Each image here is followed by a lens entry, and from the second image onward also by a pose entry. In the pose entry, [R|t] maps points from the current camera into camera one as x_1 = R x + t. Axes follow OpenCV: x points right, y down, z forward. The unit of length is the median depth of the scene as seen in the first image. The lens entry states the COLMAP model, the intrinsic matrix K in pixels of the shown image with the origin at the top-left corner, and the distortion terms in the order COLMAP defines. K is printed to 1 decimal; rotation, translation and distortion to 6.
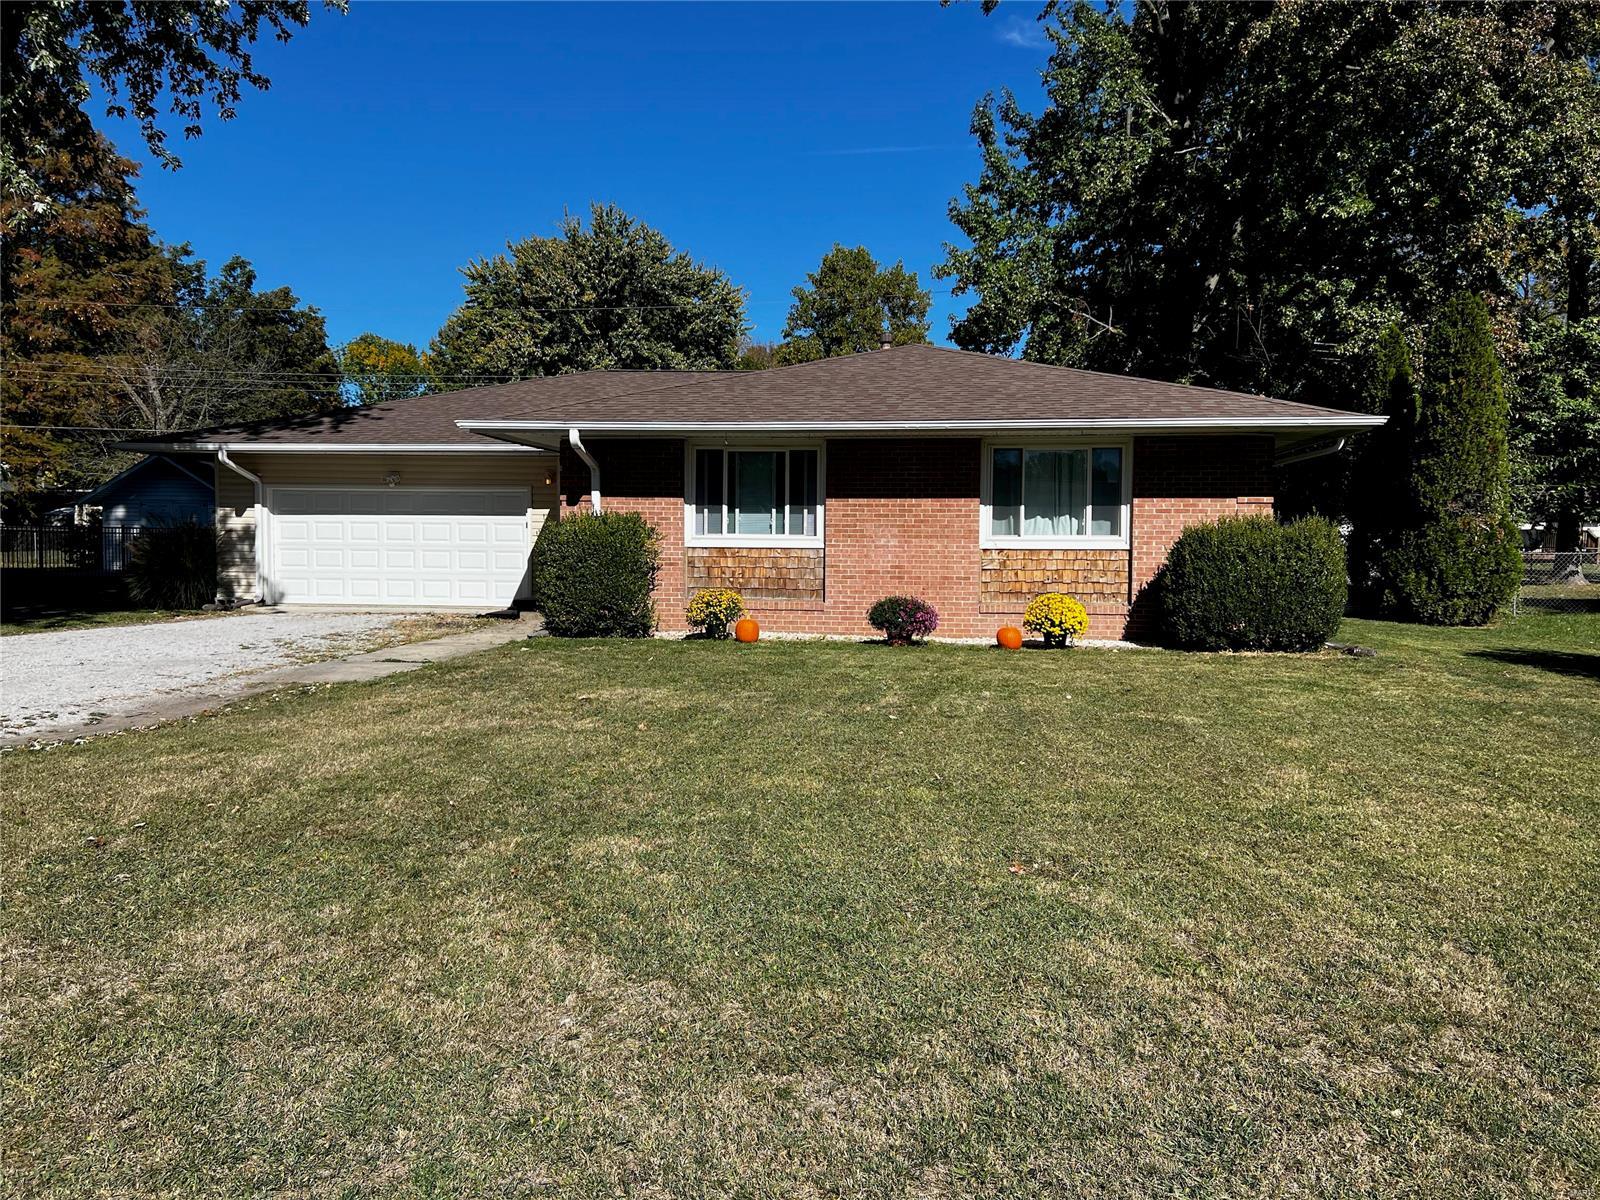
lens RADIAL K [[1196.6, 0, 805.2], [0, 1196.6, 619.1], [0, 0, 1]] dist [0.110441, -0.196105]
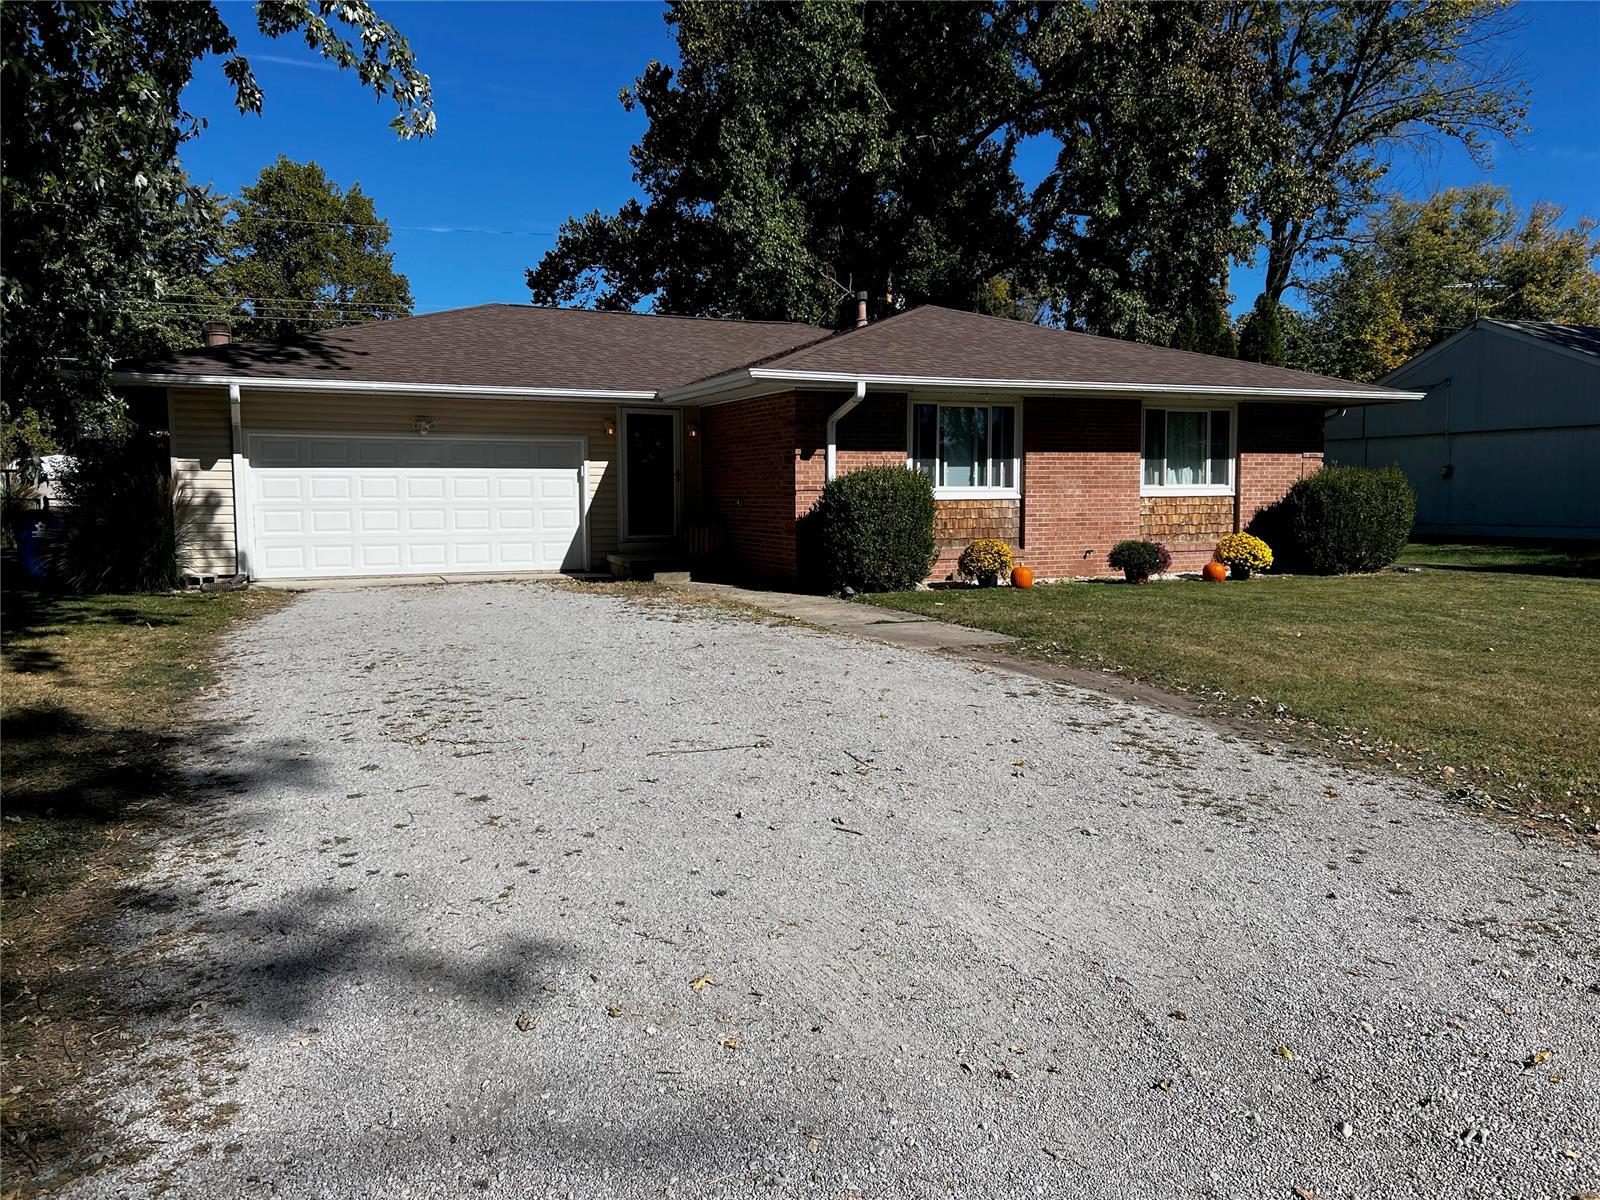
lens RADIAL K [[1196.6, 0, 805.2], [0, 1196.6, 619.1], [0, 0, 1]] dist [0.110441, -0.196105]
pose [[0.864703, -0.064477, 0.498127, -0.706091], [0.042893, 0.997583, 0.054667, -0.018576], [-0.500448, -0.025905, 0.865379, 0.156340]]
